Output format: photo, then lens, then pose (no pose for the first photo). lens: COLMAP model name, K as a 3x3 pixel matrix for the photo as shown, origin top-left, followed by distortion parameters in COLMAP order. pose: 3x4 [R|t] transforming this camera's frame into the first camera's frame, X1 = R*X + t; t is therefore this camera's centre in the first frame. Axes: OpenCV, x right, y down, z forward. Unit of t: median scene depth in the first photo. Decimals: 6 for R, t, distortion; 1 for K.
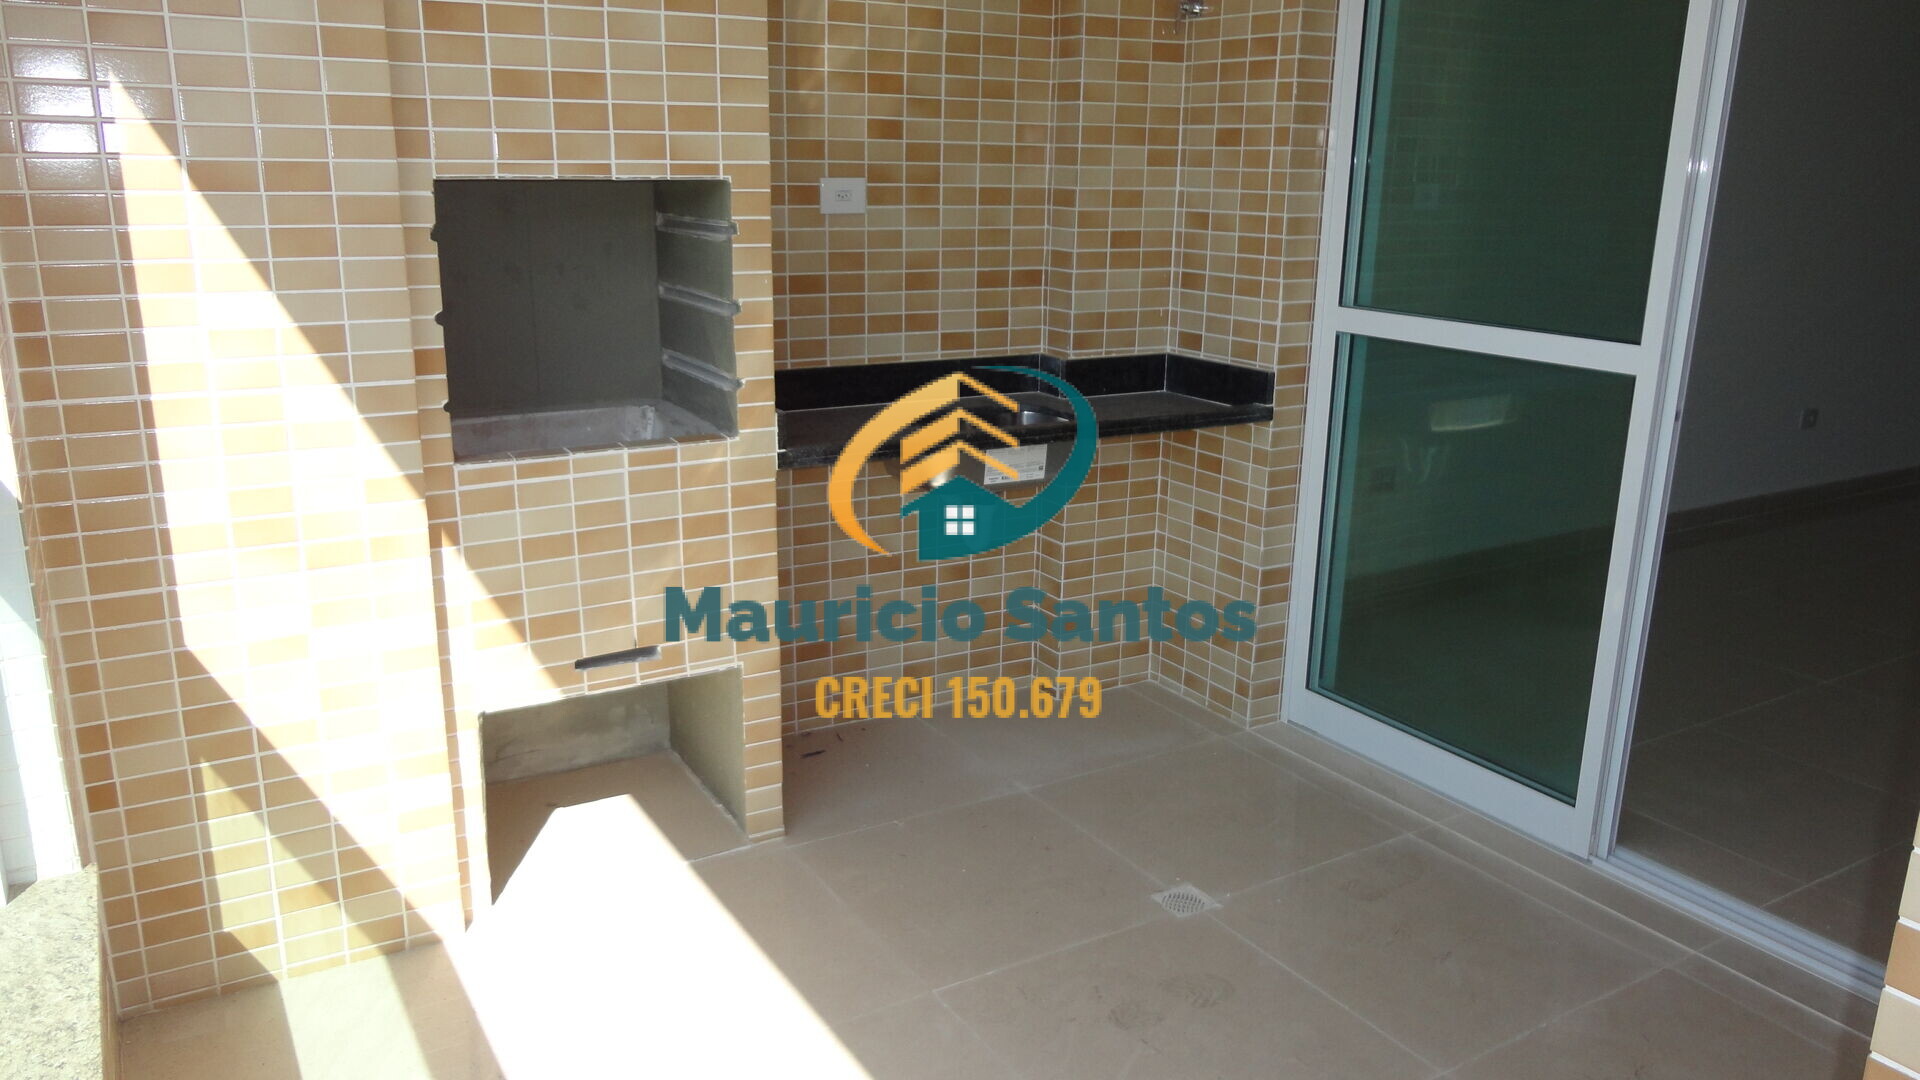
lens RADIAL K [[1399.2, 0, 960.0], [0, 1399.2, 540.0], [0, 0, 1]] dist [-0.010589, 0.007320]
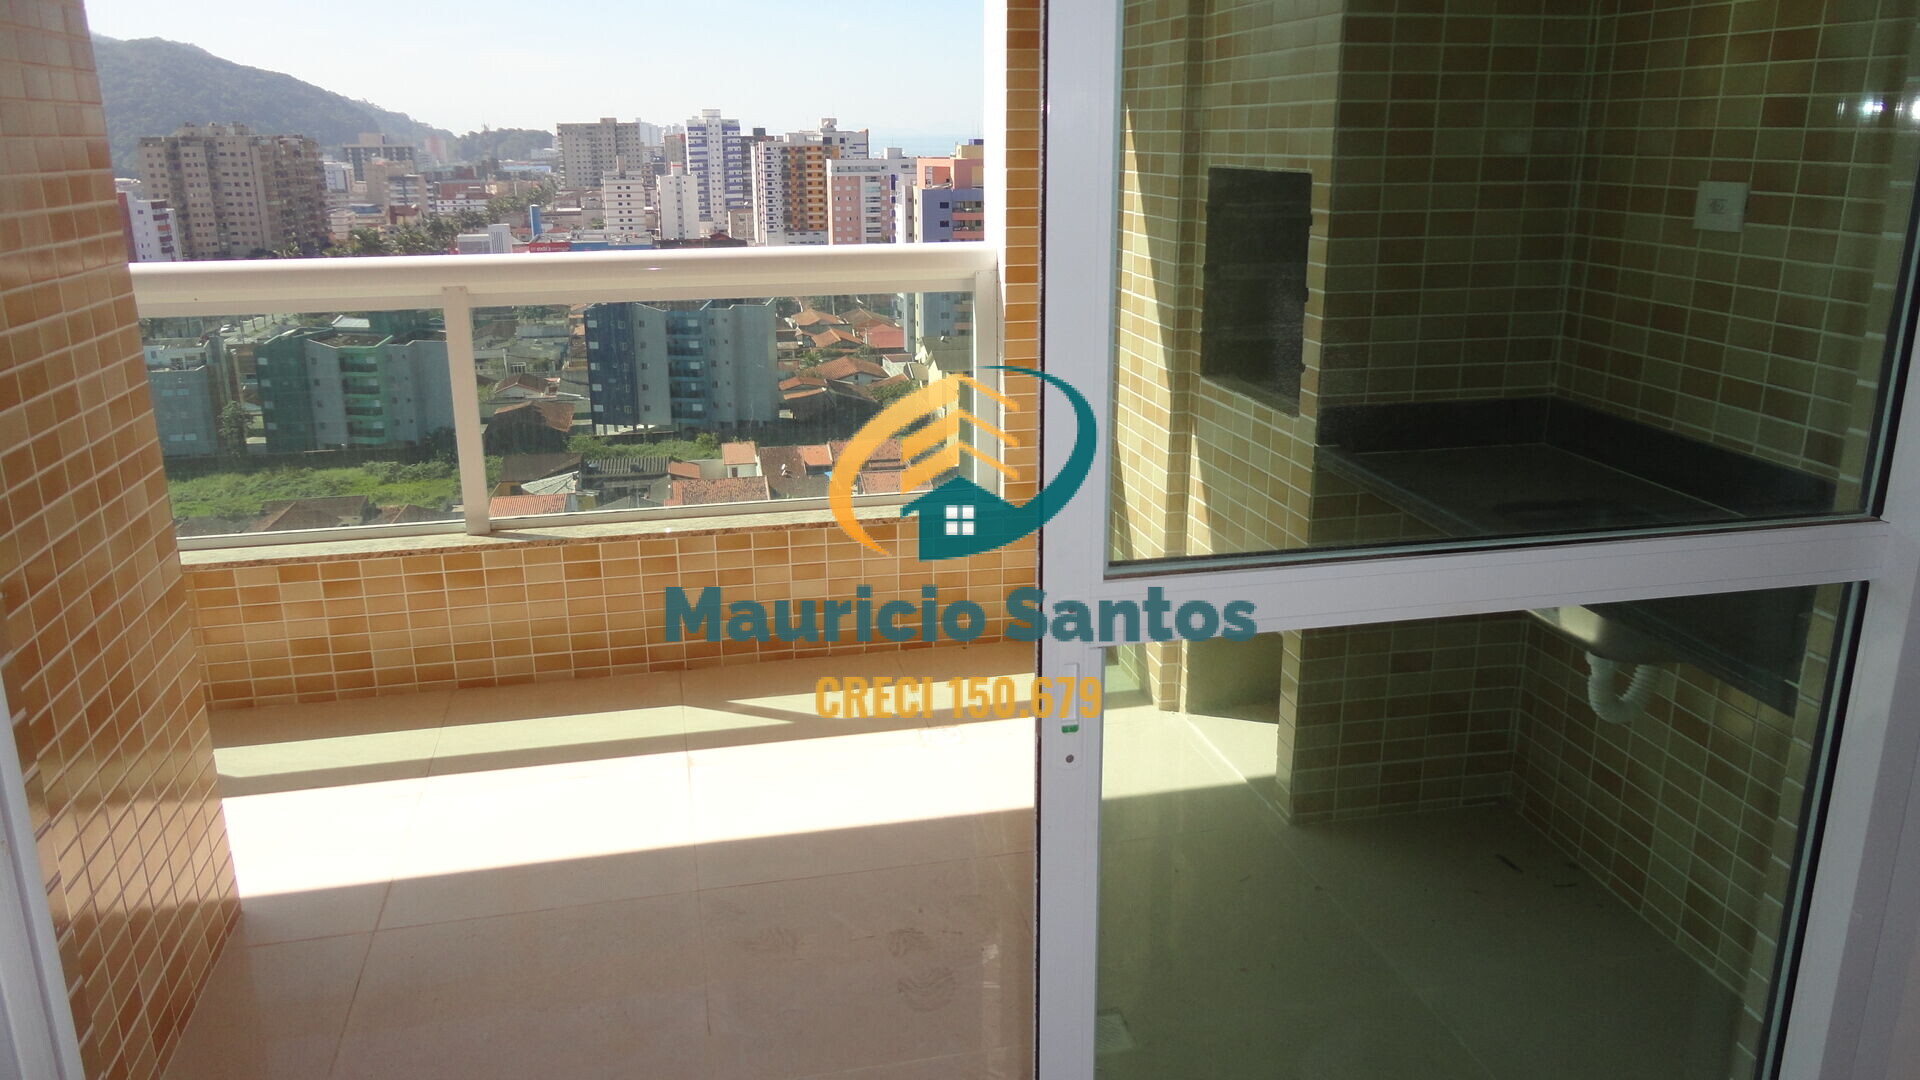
lens RADIAL K [[1399.2, 0, 960.0], [0, 1399.2, 540.0], [0, 0, 1]] dist [-0.010589, 0.007320]
pose [[-0.319731, 0.253127, -0.913071, 0.752507], [-0.251393, 0.906455, 0.339323, -0.236265], [0.913550, 0.338032, -0.226188, 0.863669]]
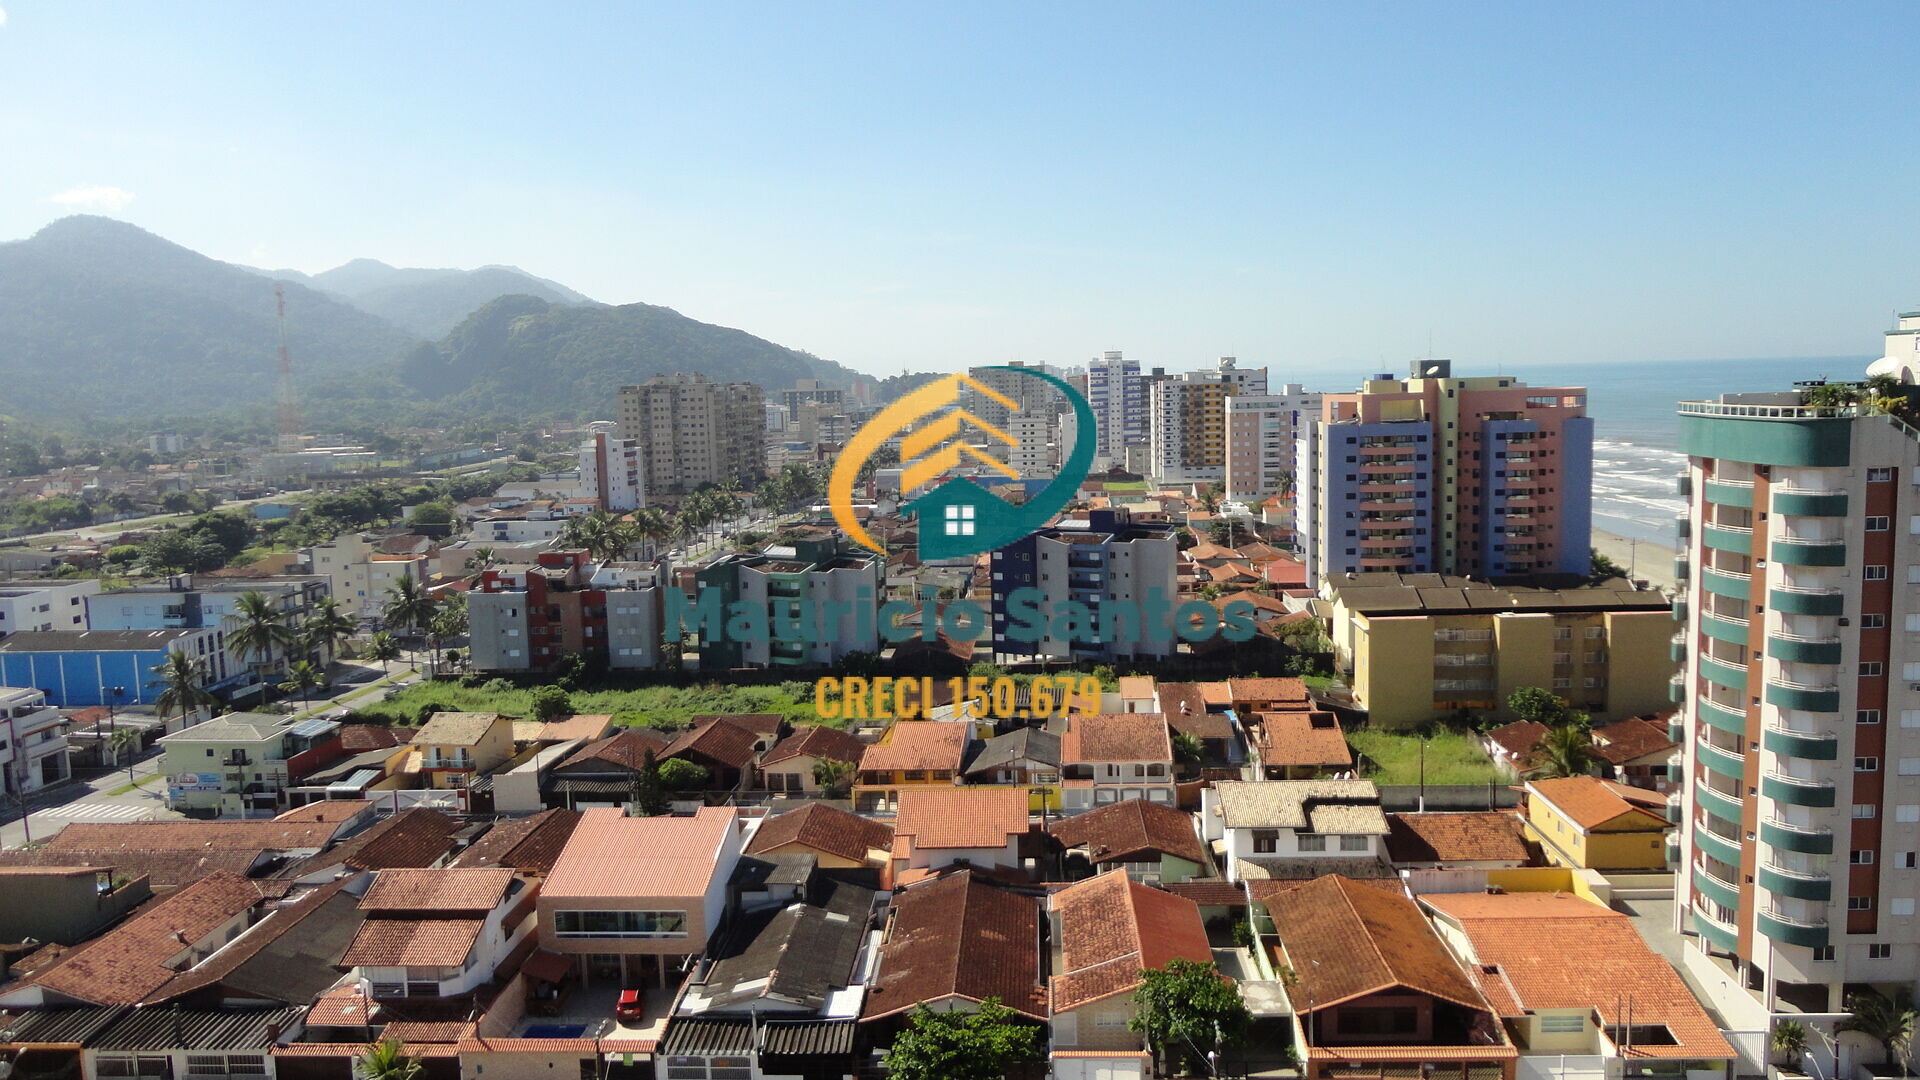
lens RADIAL K [[1399.2, 0, 960.0], [0, 1399.2, 540.0], [0, 0, 1]] dist [-0.010589, 0.007320]
pose [[-0.566206, 0.094492, -0.818829, 0.739699], [-0.203187, 0.946751, 0.249754, -0.232214], [0.798828, 0.307788, -0.516857, 0.847818]]
